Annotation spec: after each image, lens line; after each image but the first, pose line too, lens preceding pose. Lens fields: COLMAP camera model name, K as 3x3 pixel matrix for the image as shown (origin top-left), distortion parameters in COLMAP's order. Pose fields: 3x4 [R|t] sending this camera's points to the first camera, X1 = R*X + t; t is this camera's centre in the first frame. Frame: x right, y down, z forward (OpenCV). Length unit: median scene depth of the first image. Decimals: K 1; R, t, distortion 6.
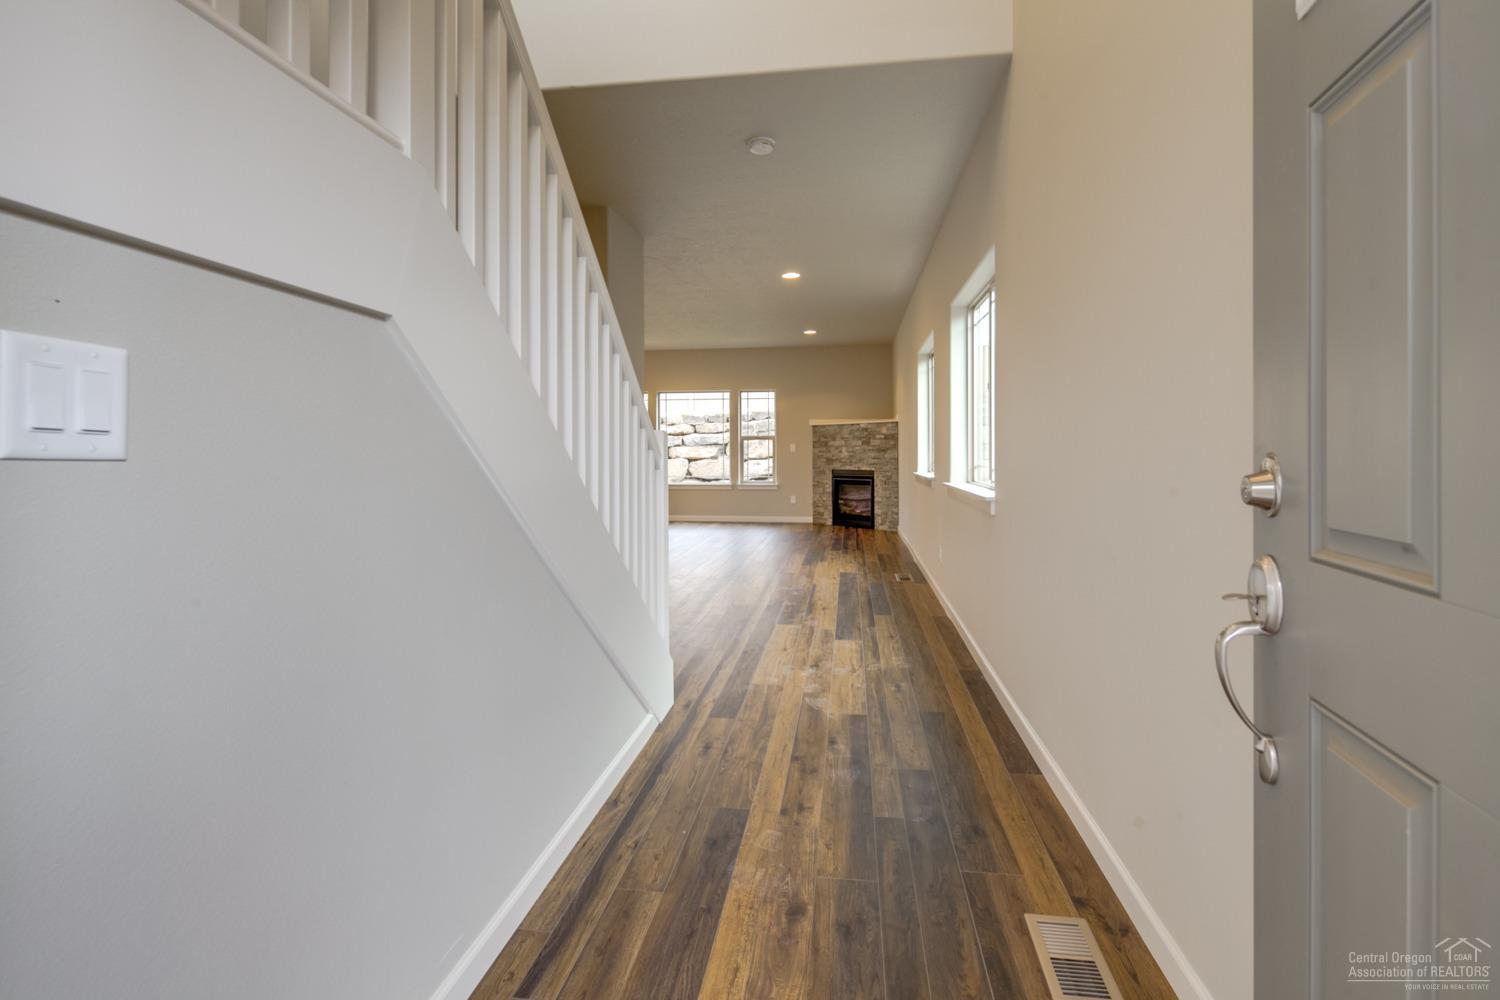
lens RADIAL K [[732.4, 0, 748.5], [0, 732.4, 449.2], [0, 0, 1]] dist [-0.000288, -0.000063]
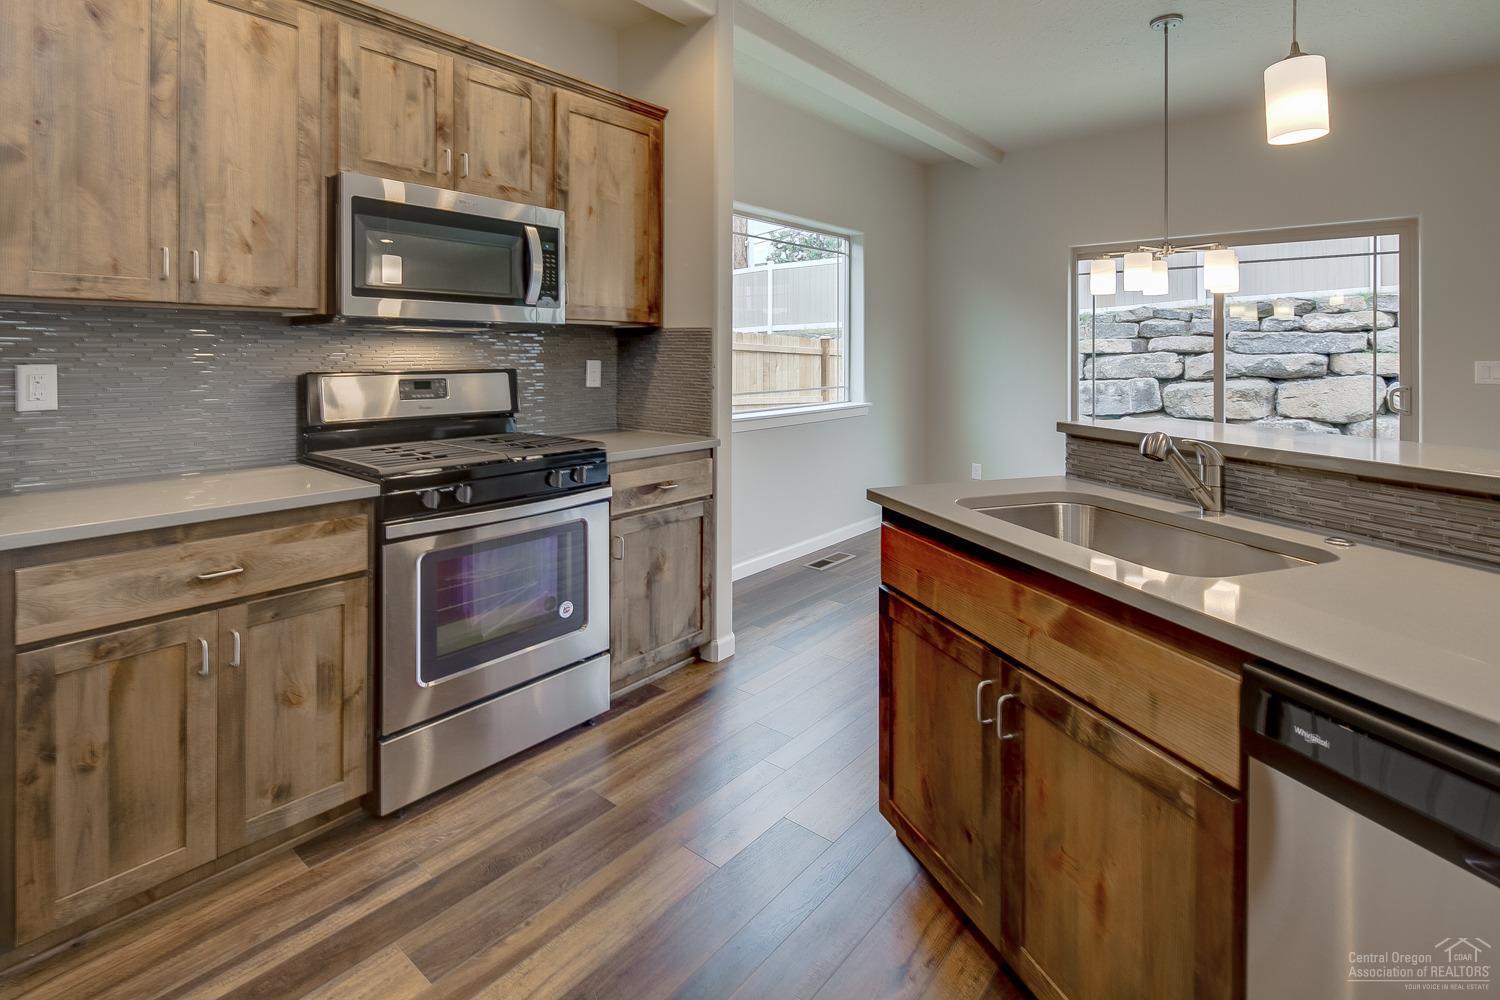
lens RADIAL K [[724.8, 0, 747.2], [0, 724.8, 349.0], [0, 0, 1]] dist [0.001945, -0.005206]
pose [[0.843804, -0.002024, -0.536648, -0.362372], [0.001509, 0.999998, -0.001399, -0.012227], [0.536650, 0.000371, 0.843805, 0.606519]]
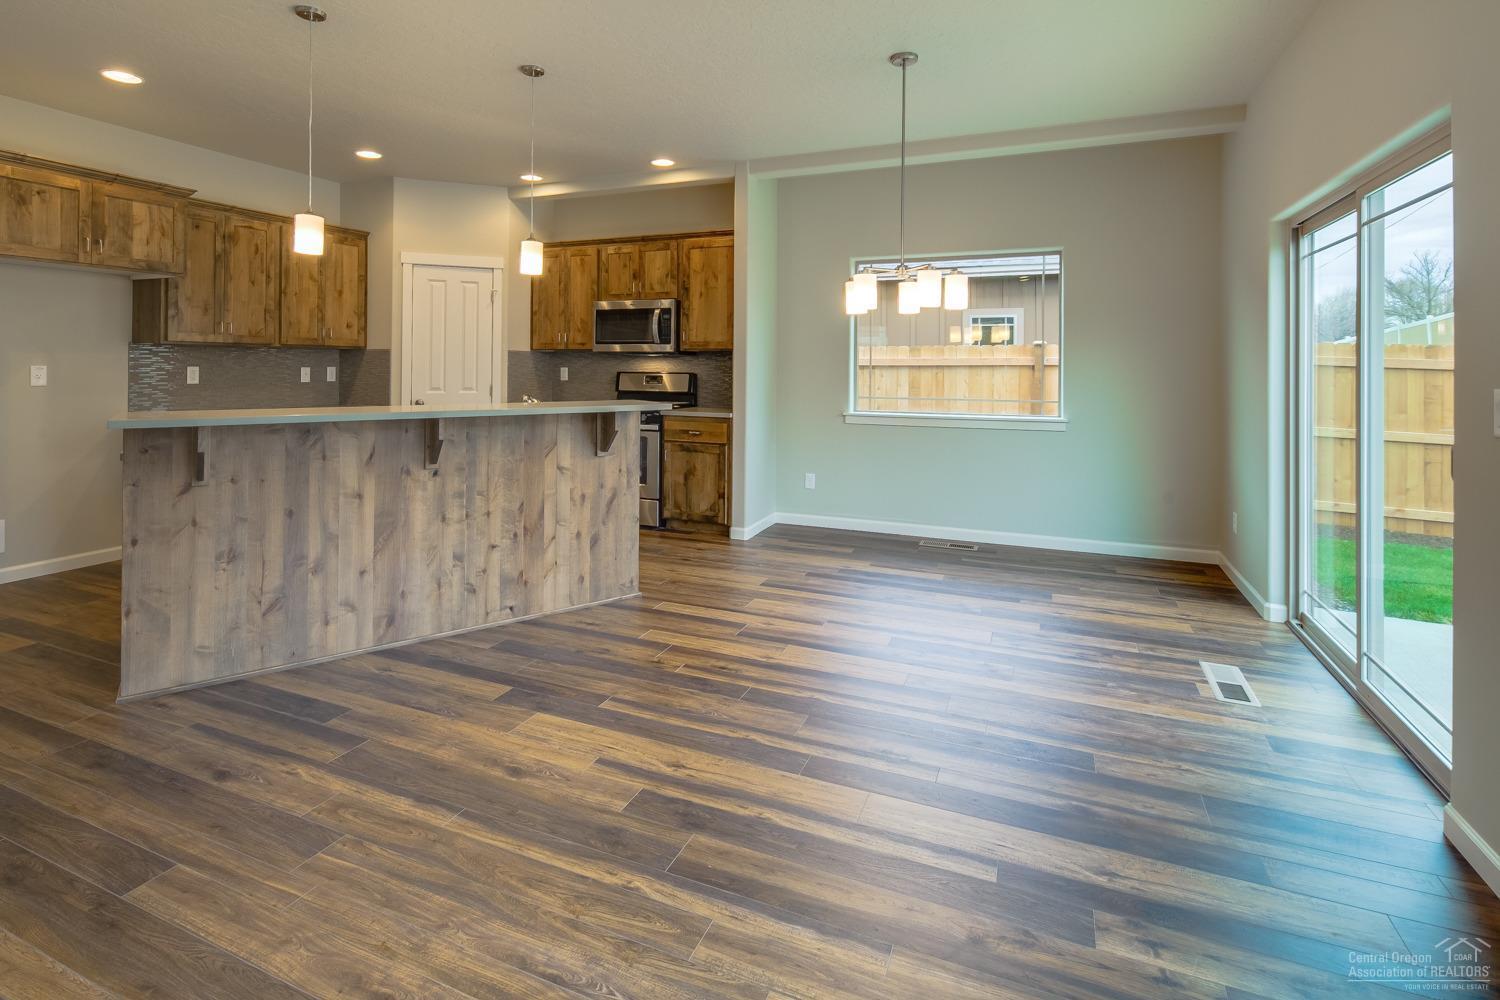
lens RADIAL K [[720.1, 0, 743.4], [0, 720.1, 365.2], [0, 0, 1]] dist [0.000421, 0.000068]
pose [[-0.263030, -0.000028, -0.964788, -0.061149], [-0.003495, 0.999993, 0.000923, -0.011871], [0.964781, 0.003615, -0.263029, 0.956316]]
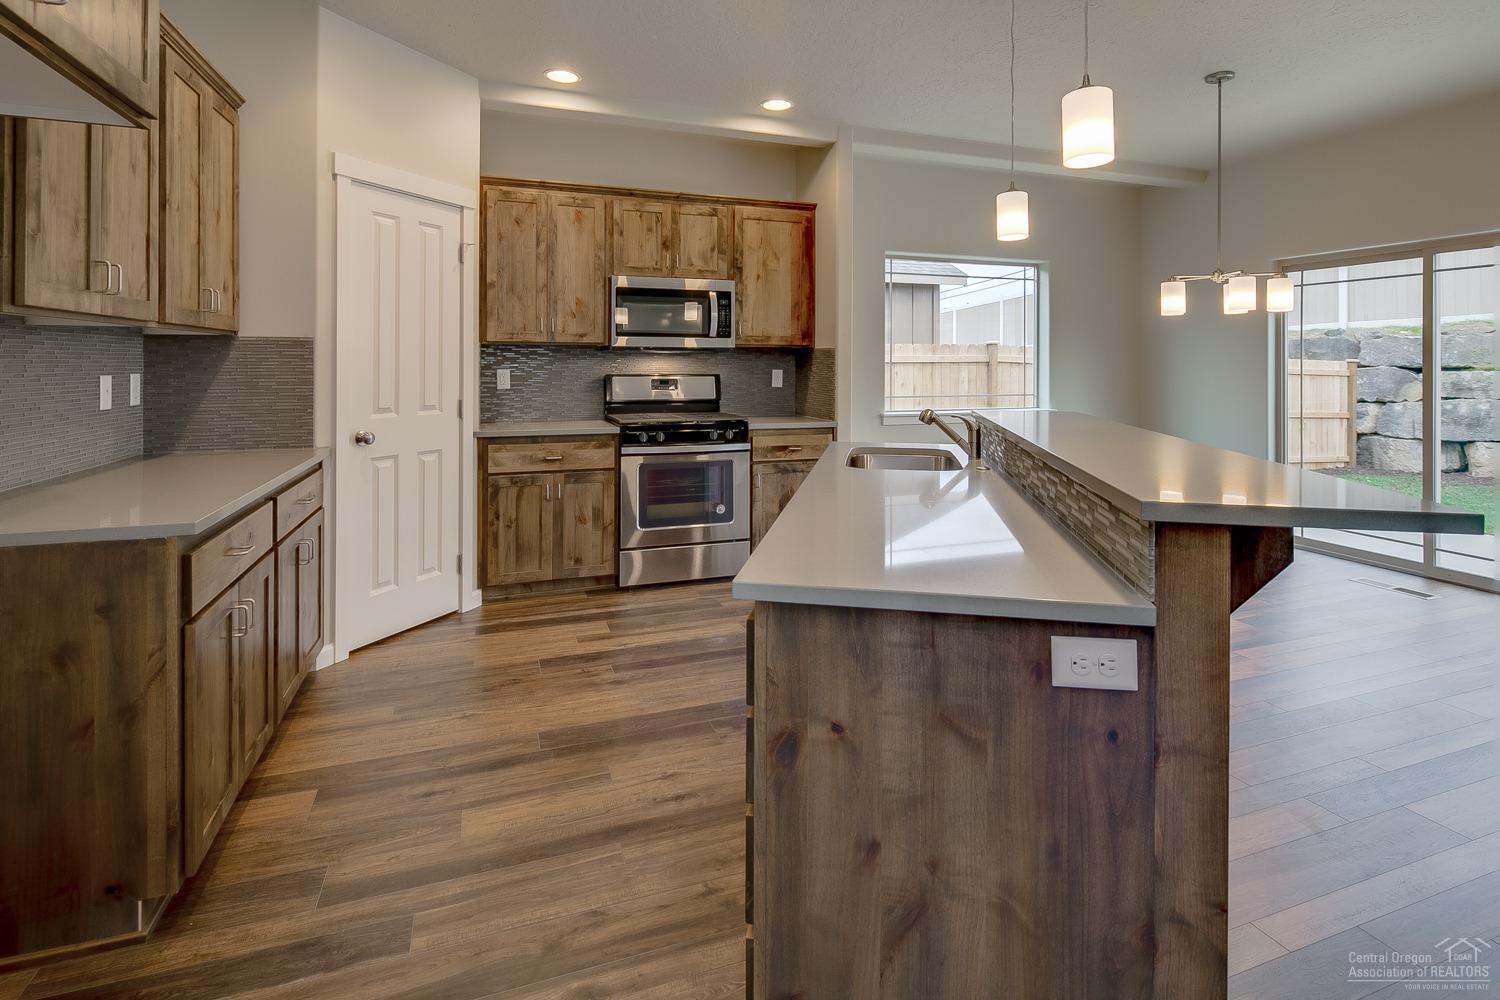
lens RADIAL K [[720.1, 0, 743.4], [0, 720.1, 365.2], [0, 0, 1]] dist [0.000421, 0.000068]
pose [[0.456171, 0.002679, -0.889888, -0.182999], [0.000651, 0.999994, 0.003344, -0.012506], [0.889892, -0.002105, 0.456166, 0.596894]]
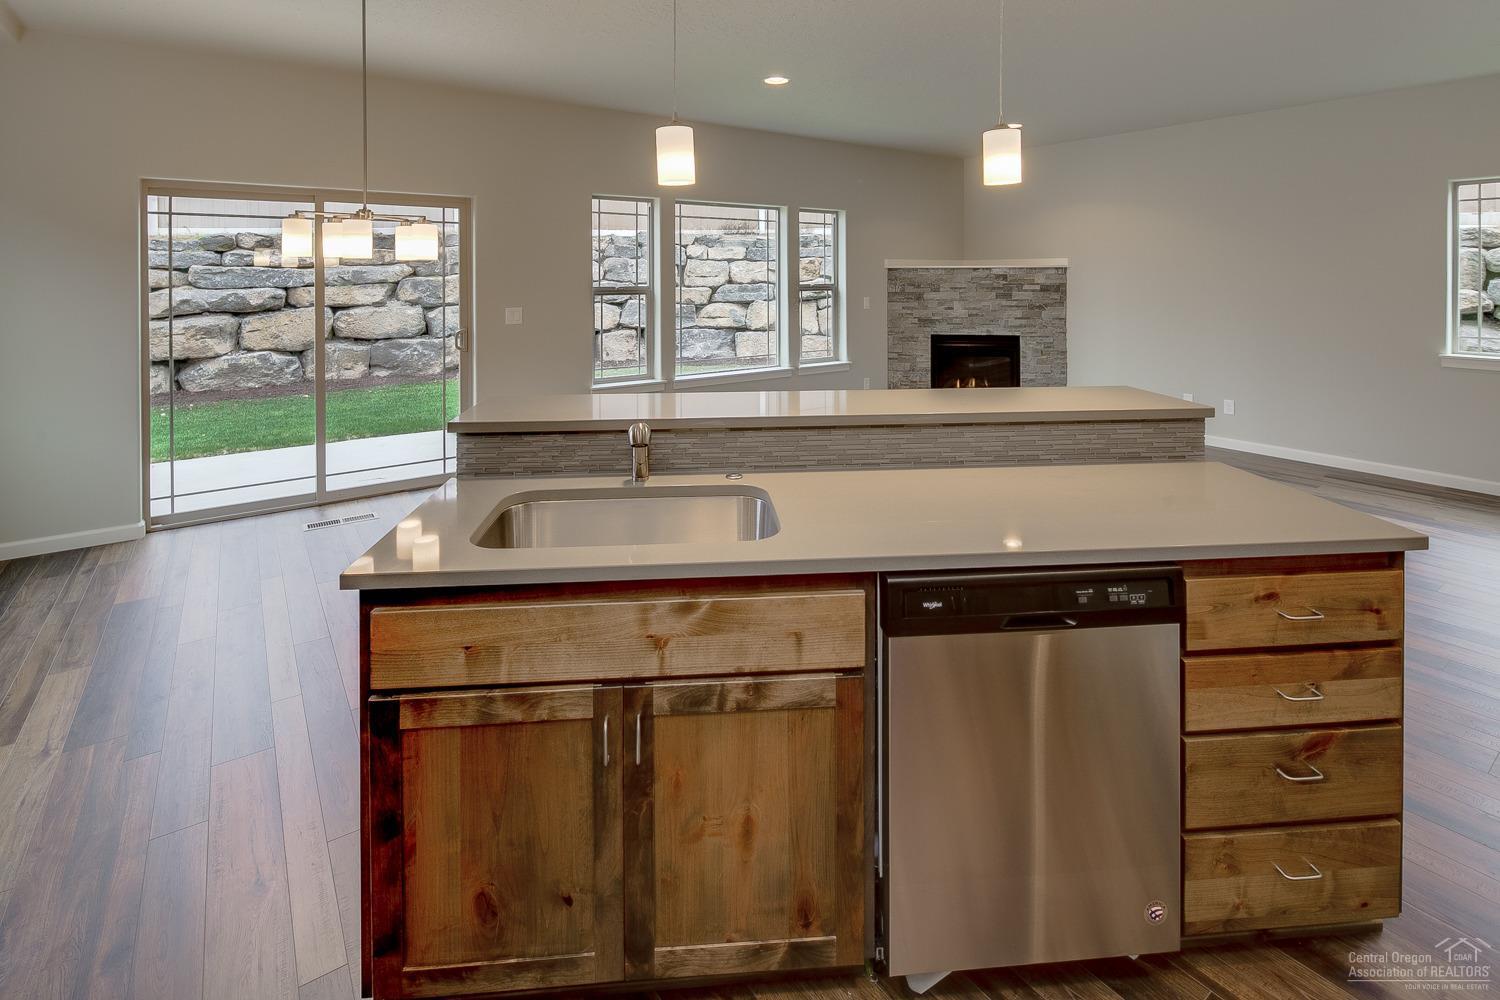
lens RADIAL K [[721.6, 0, 744.1], [0, 721.6, 277.2], [0, 0, 1]] dist [-0.001565, -0.000955]
pose [[0.729601, -0.005087, 0.683854, -0.462257], [0.000173, 0.999974, 0.007255, -0.029921], [-0.683873, -0.005175, 0.729583, 0.631942]]
